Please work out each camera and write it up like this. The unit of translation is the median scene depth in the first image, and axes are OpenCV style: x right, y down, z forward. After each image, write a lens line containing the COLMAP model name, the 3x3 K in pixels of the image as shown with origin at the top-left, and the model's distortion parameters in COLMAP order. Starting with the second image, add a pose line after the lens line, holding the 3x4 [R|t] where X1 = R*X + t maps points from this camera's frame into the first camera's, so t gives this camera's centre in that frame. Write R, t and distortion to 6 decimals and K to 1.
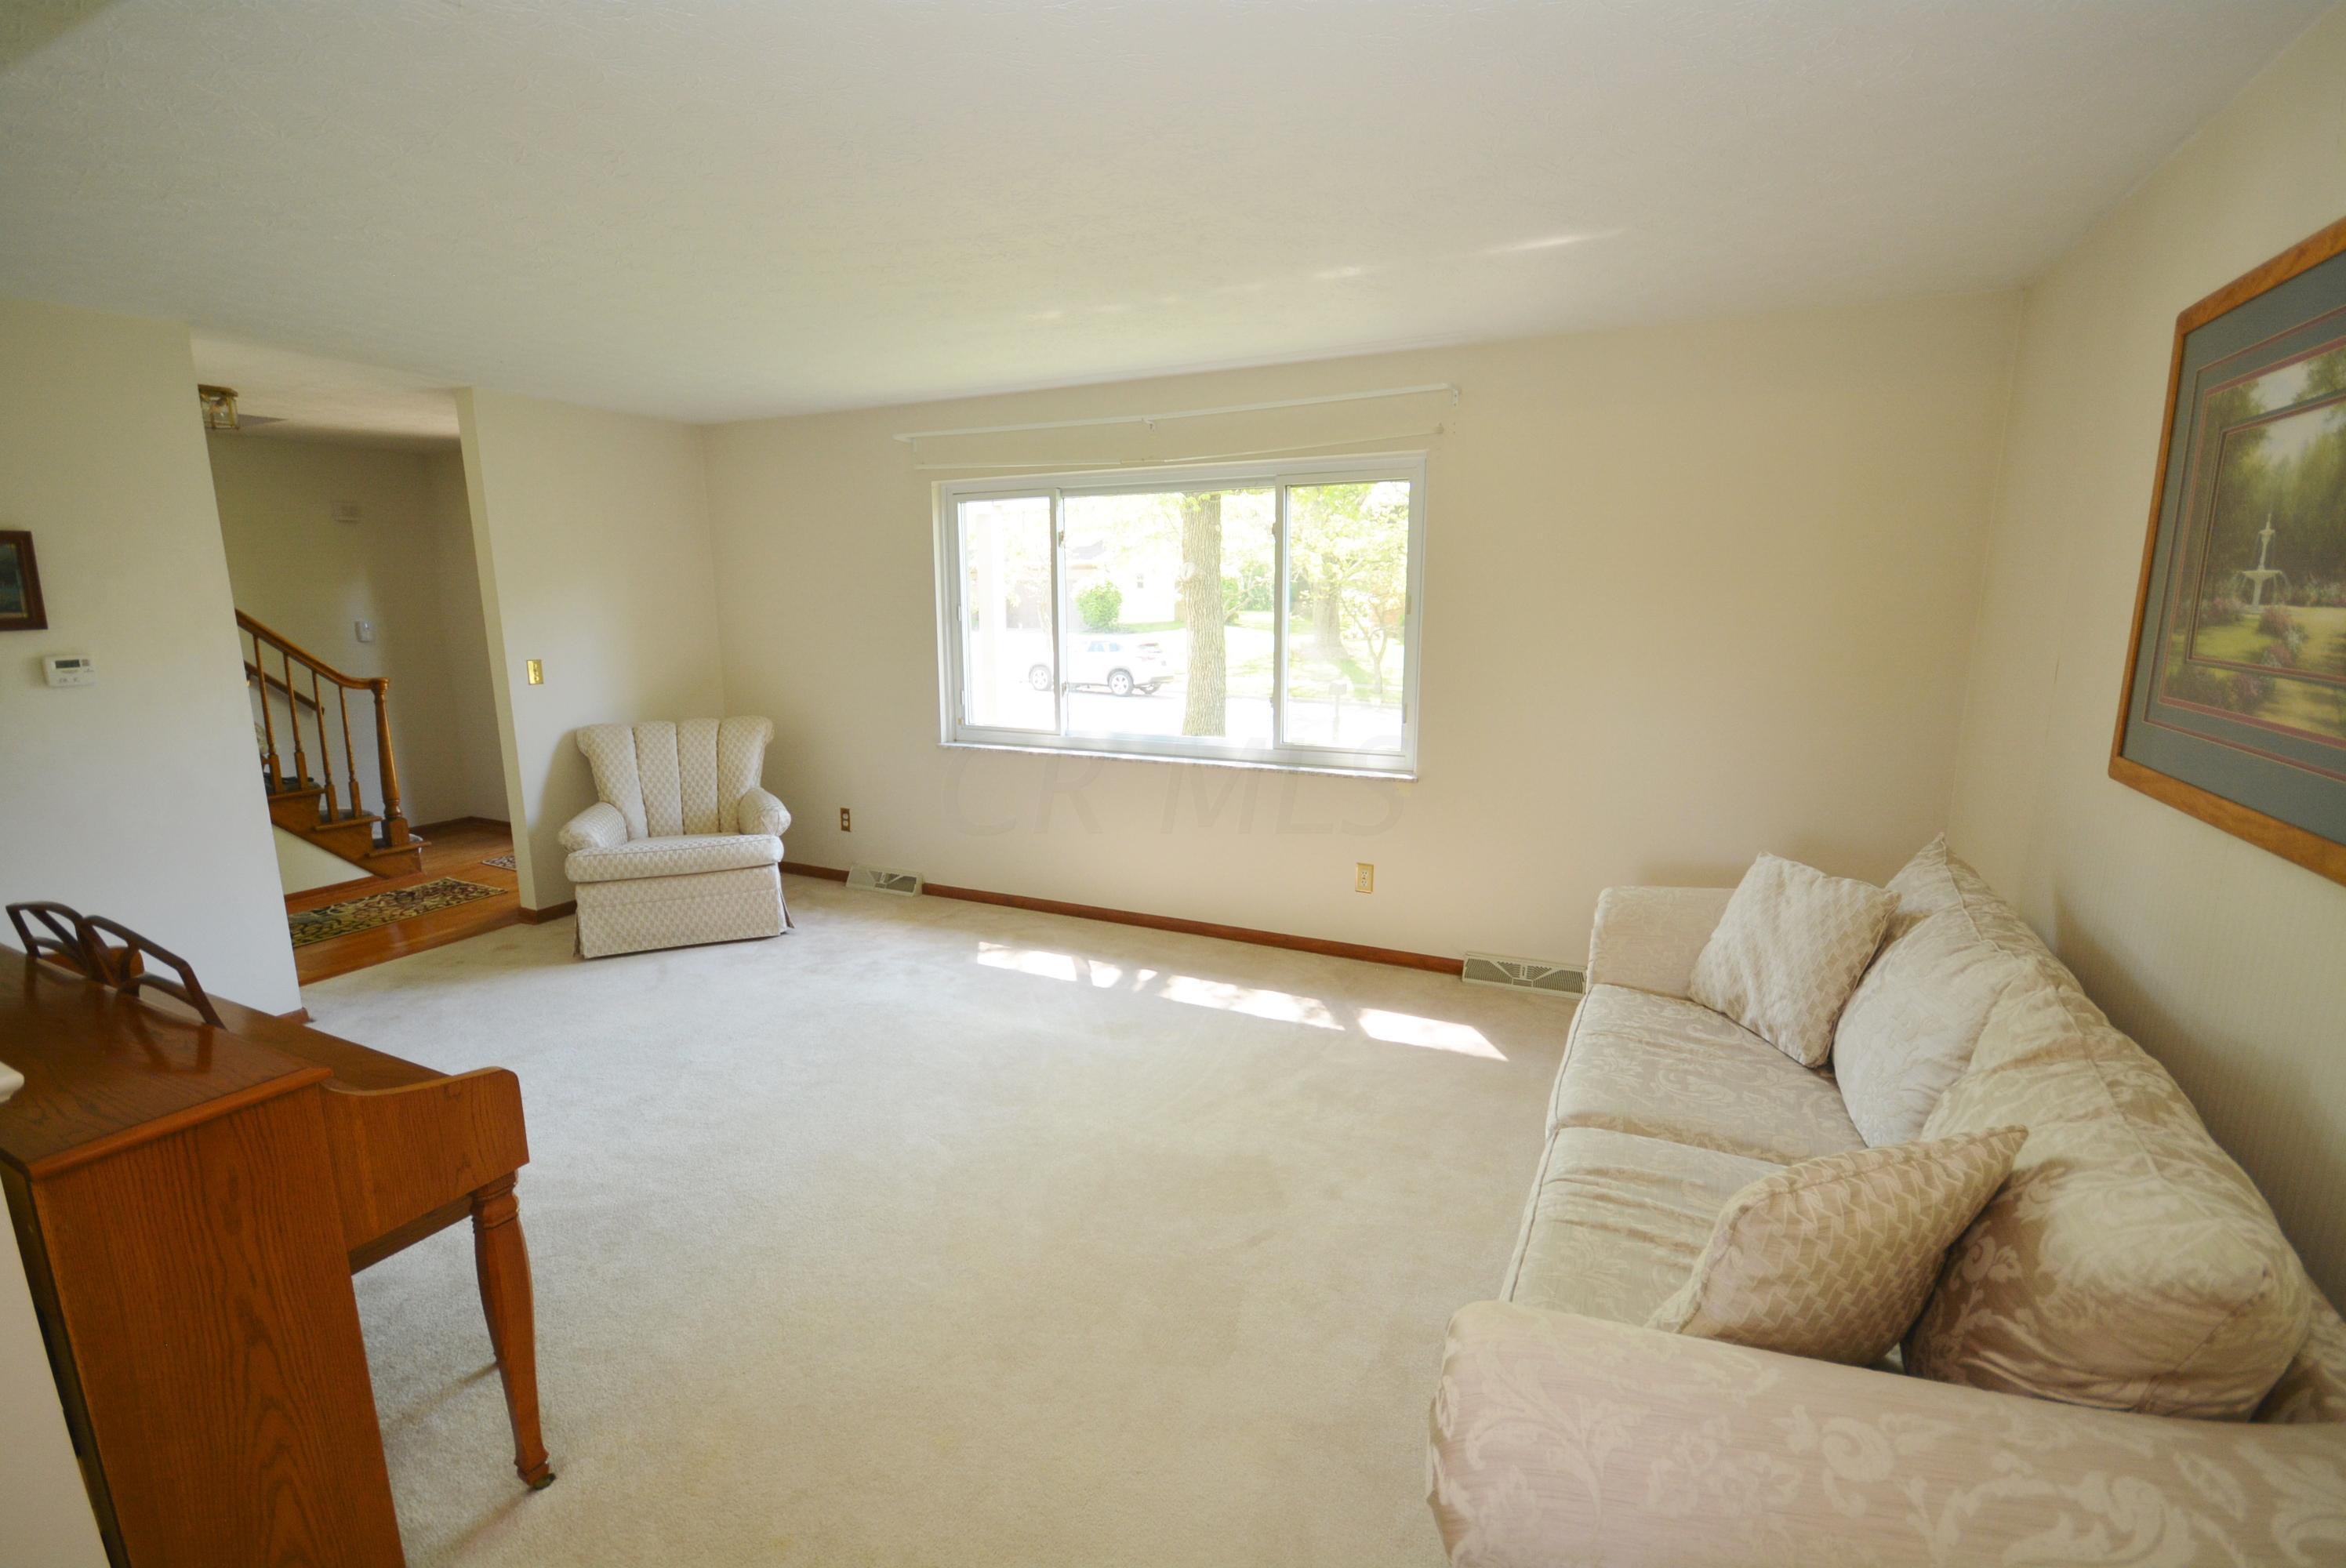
lens RADIAL K [[1025.6, 0, 1179.0], [0, 1025.6, 793.4], [0, 0, 1]] dist [0.000644, -0.008415]
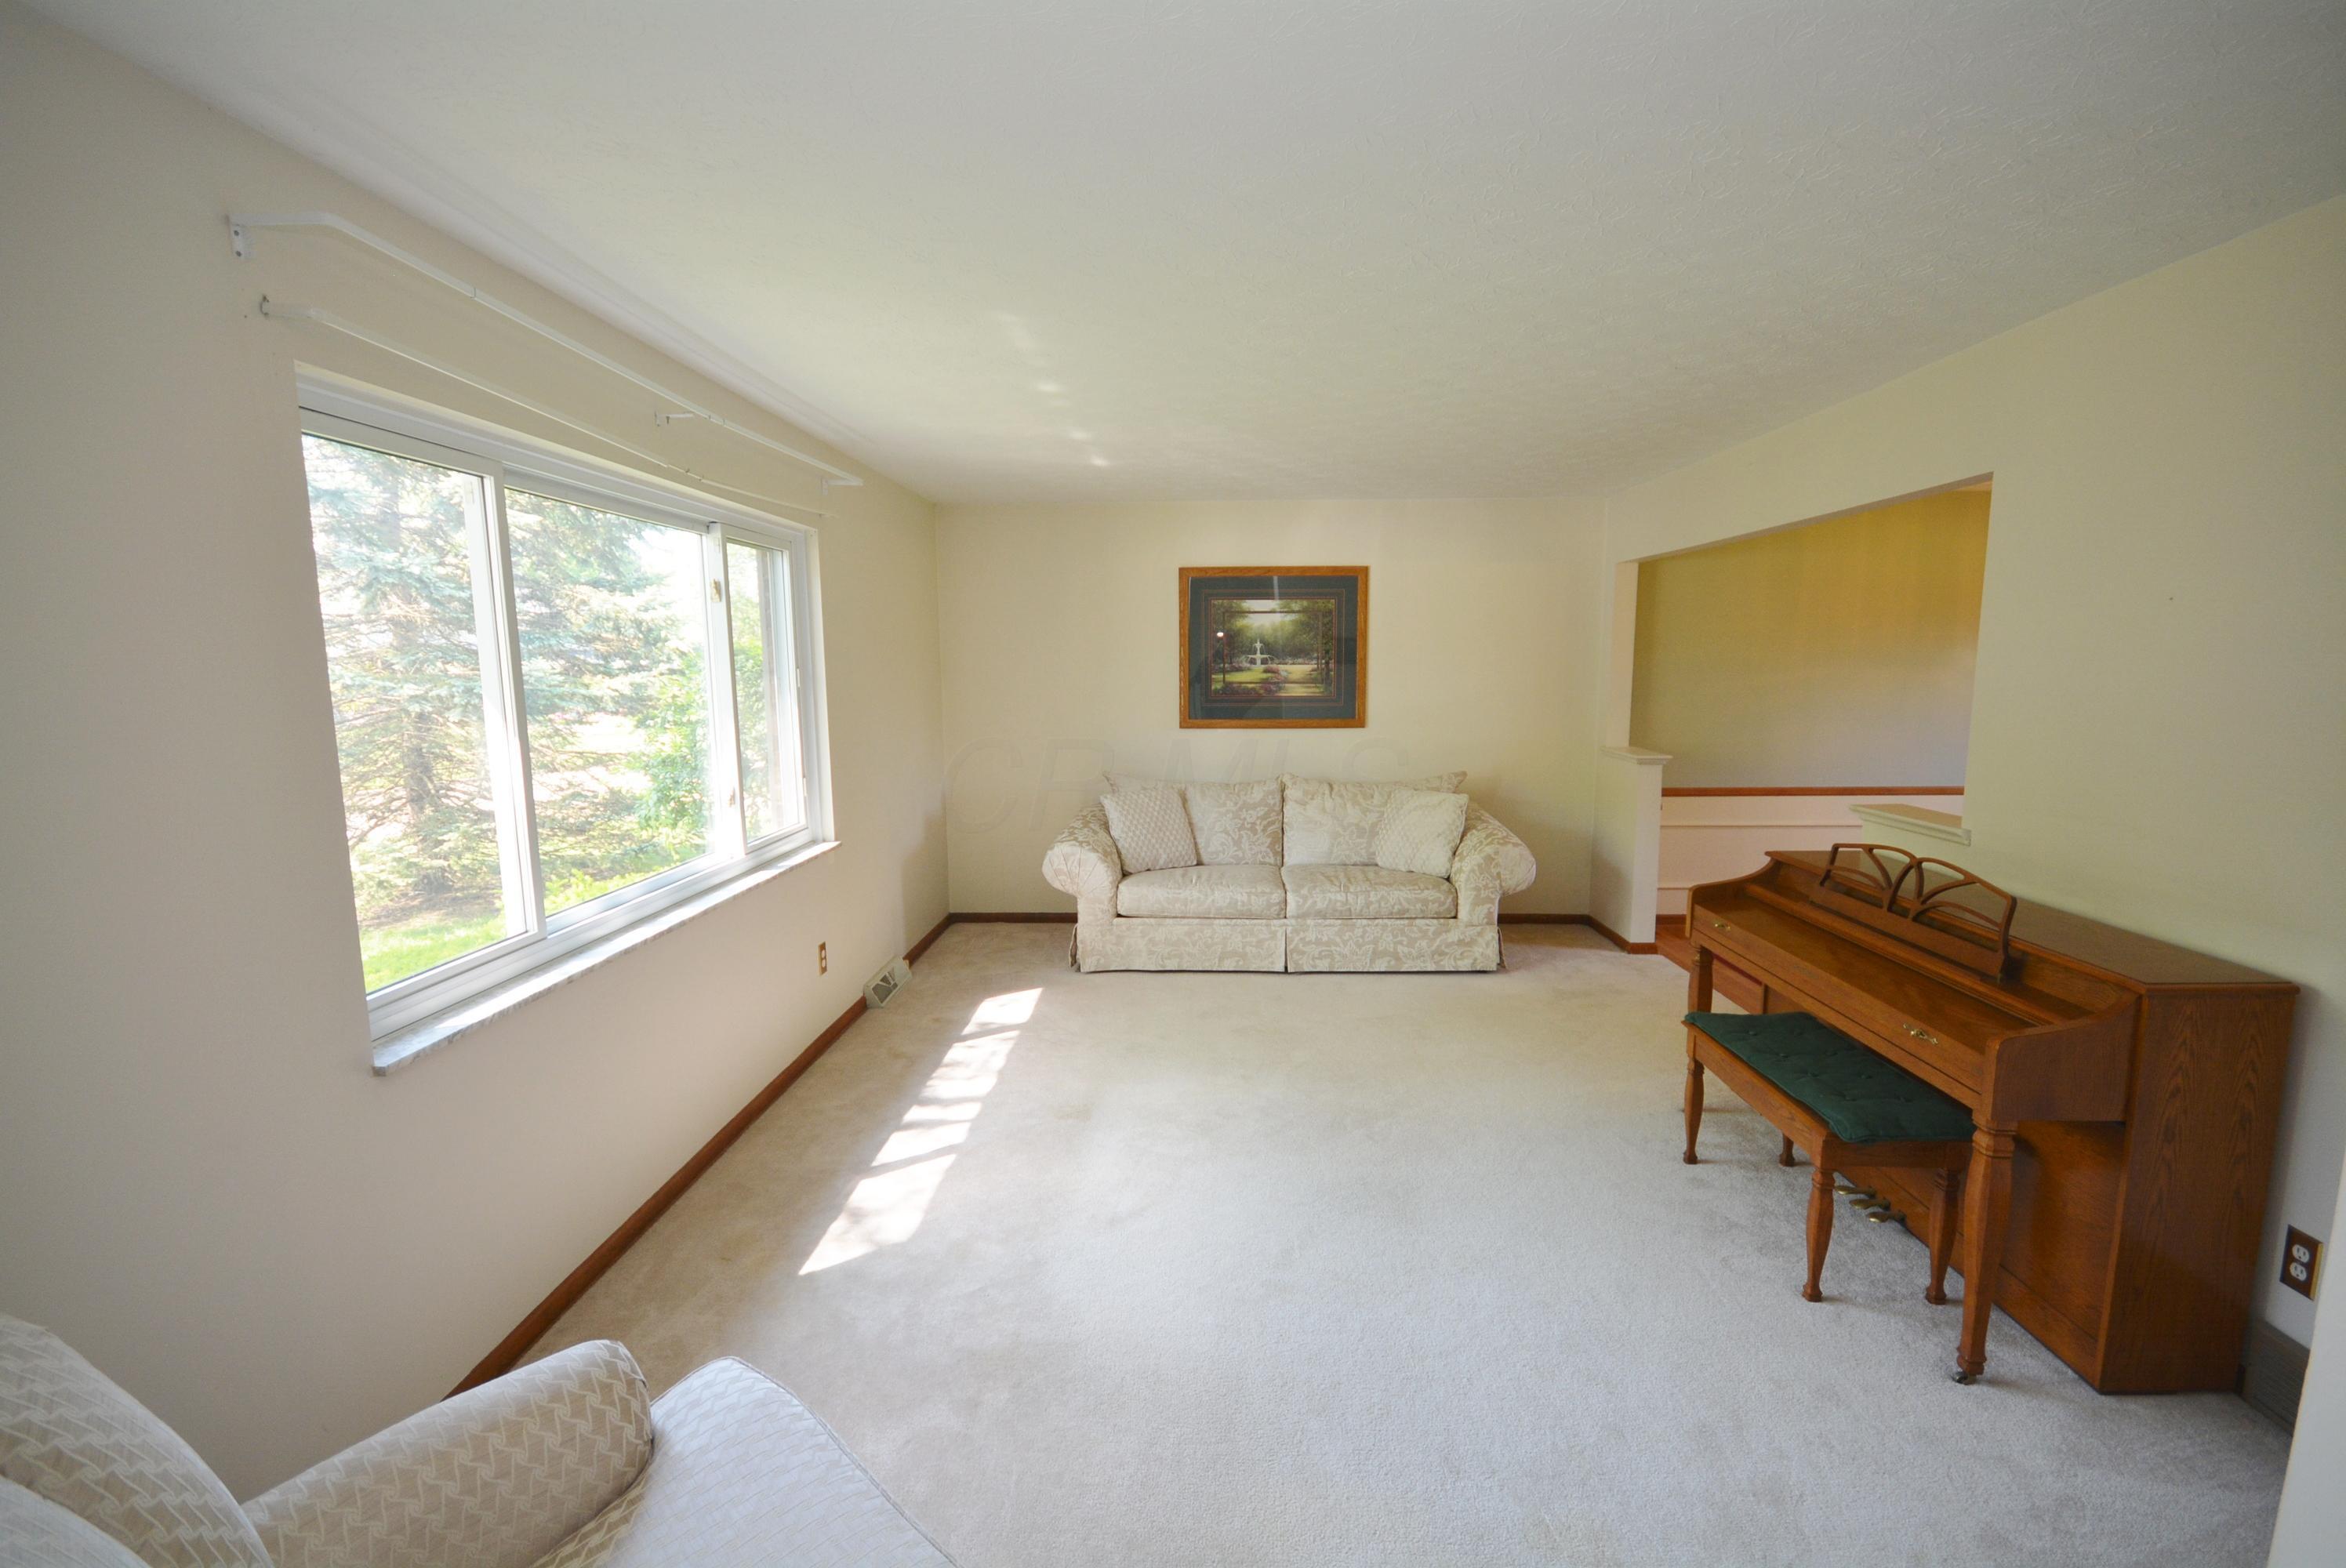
lens RADIAL K [[1025.6, 0, 1179.0], [0, 1025.6, 793.4], [0, 0, 1]] dist [0.000644, -0.008415]
pose [[-0.390337, -0.109507, 0.914136, -1.880068], [0.187059, 0.962758, 0.195206, -0.445843], [-0.901469, 0.247194, -0.355316, 2.323318]]
